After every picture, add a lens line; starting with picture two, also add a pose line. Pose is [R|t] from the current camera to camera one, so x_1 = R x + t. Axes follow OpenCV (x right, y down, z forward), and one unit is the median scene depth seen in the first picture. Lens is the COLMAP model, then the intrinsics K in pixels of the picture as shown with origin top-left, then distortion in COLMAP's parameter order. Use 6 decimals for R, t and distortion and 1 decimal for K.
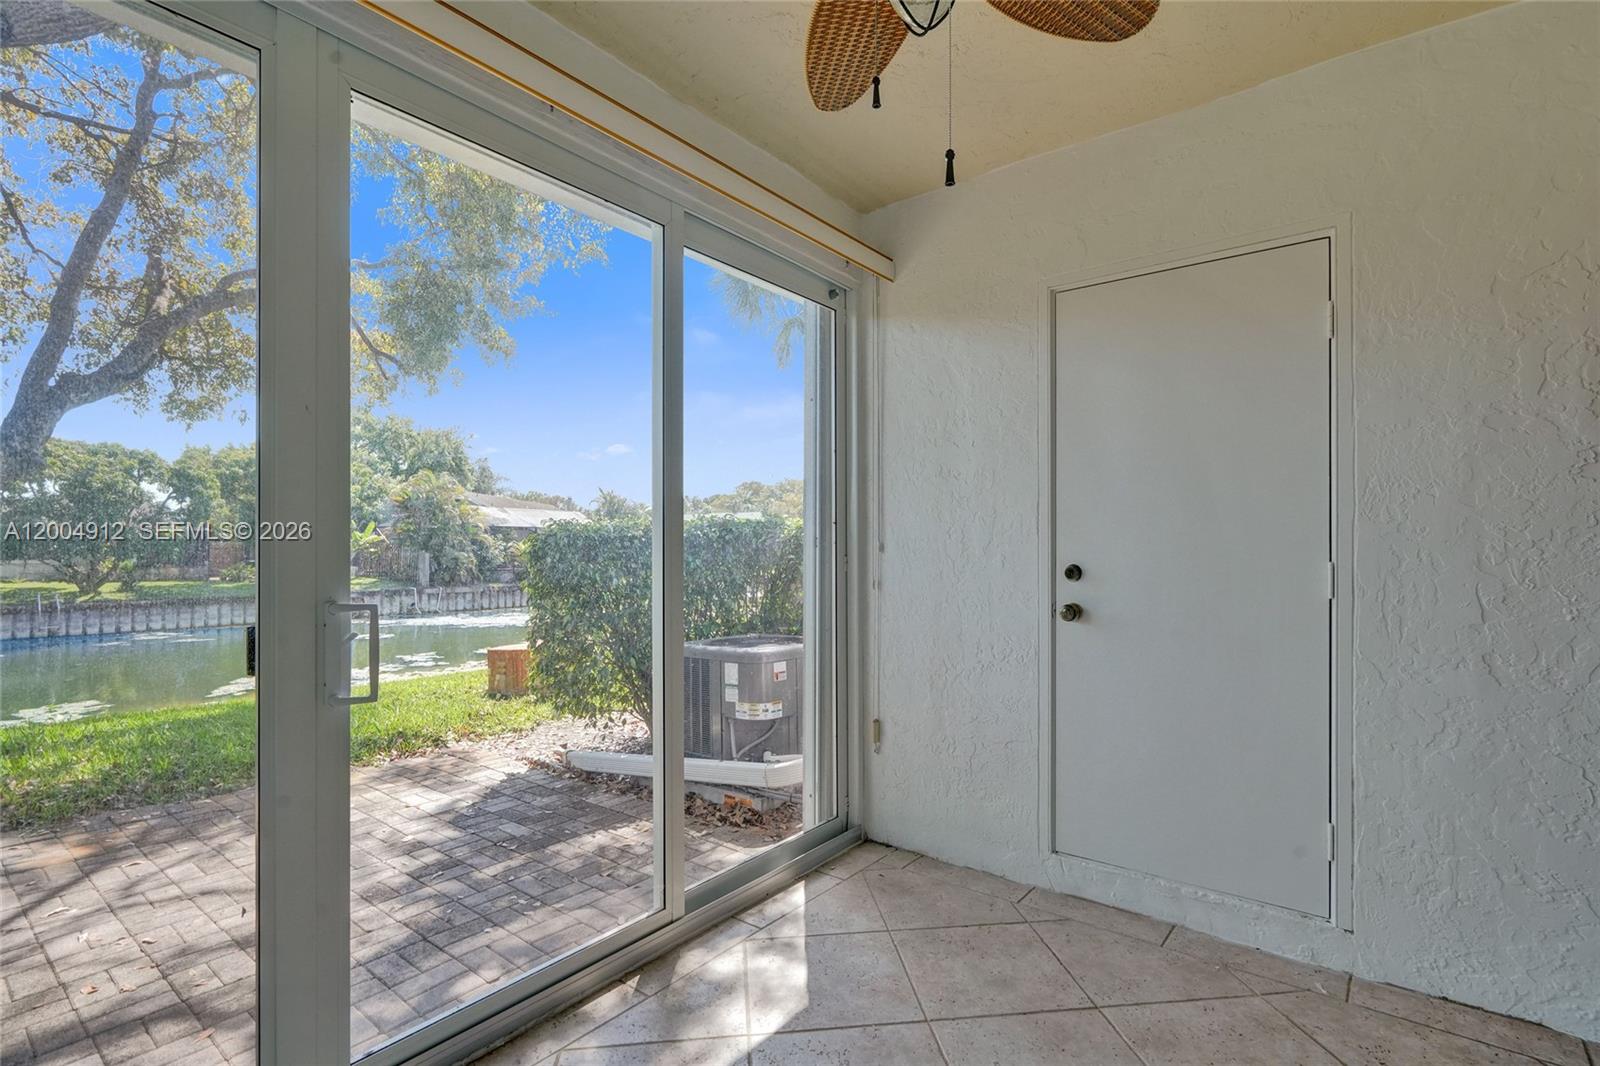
lens RADIAL K [[747.9, 0, 798.1], [0, 747.9, 538.6], [0, 0, 1]] dist [0.000125, -0.000016]
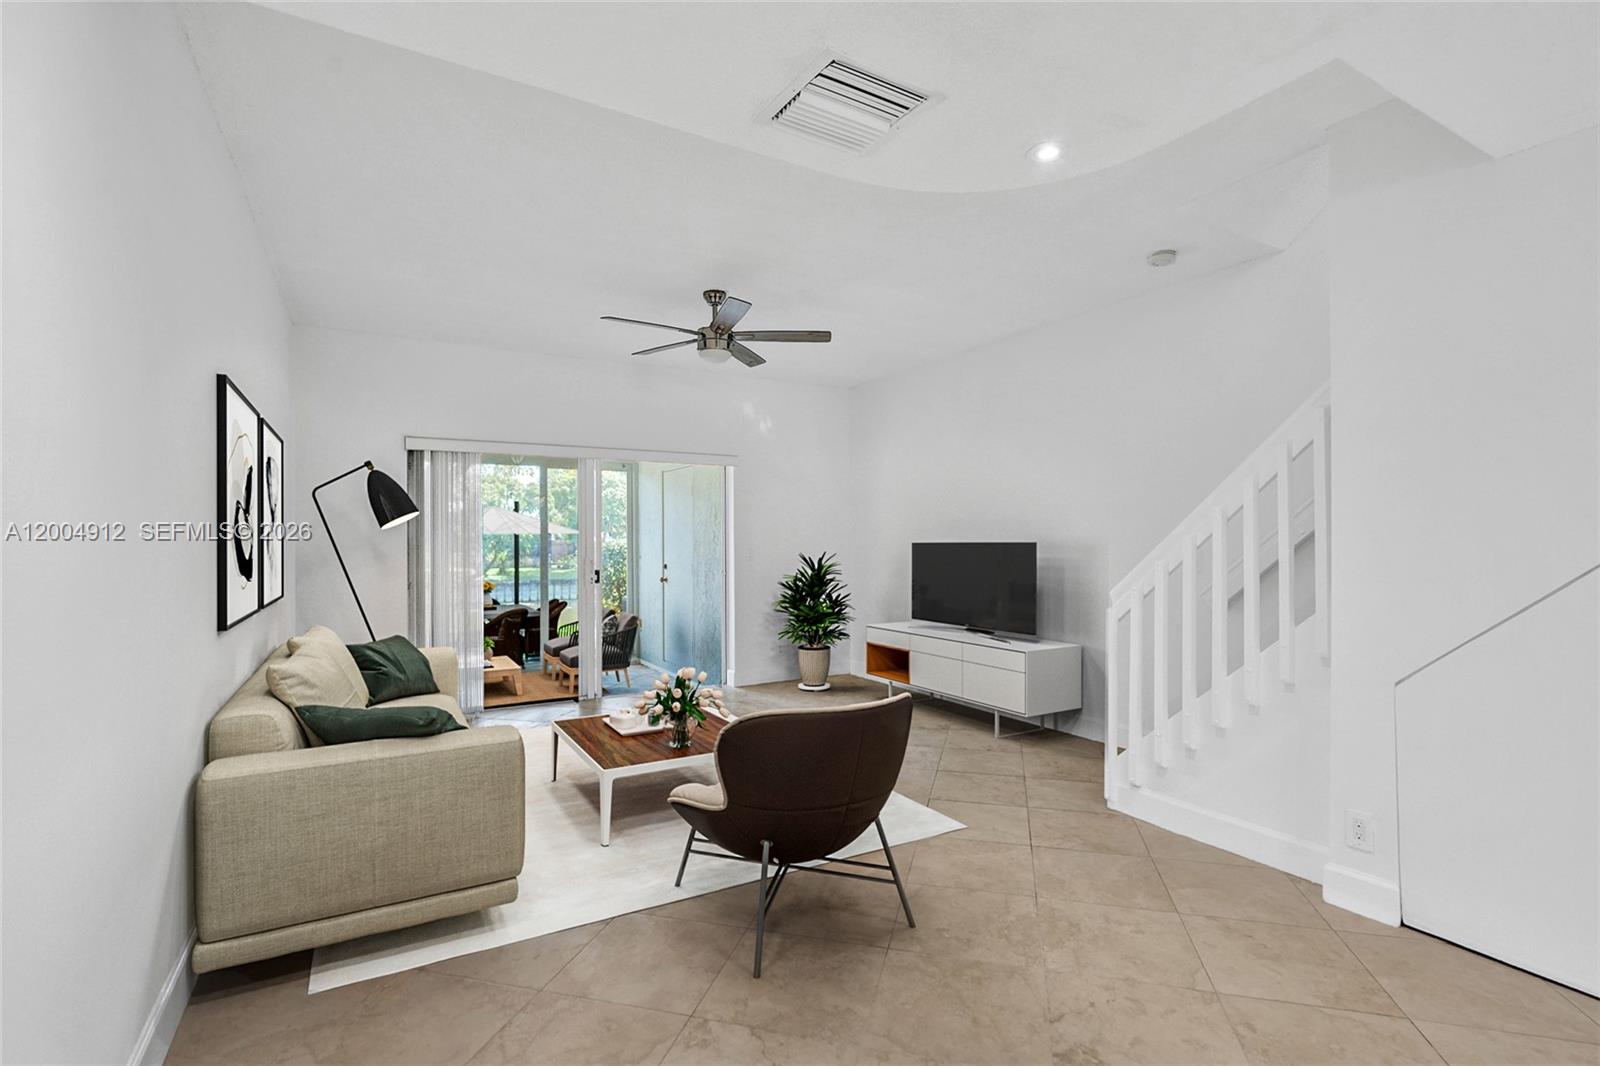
lens RADIAL K [[747.9, 0, 800.1], [0, 747.9, 537.0], [0, 0, 1]] dist [0.000125, -0.000016]
pose [[0.930245, 0.000648, -0.366940, 0.170303], [0.000653, 0.999994, 0.003421, -0.006969], [0.366940, -0.003422, 0.930239, -0.133958]]
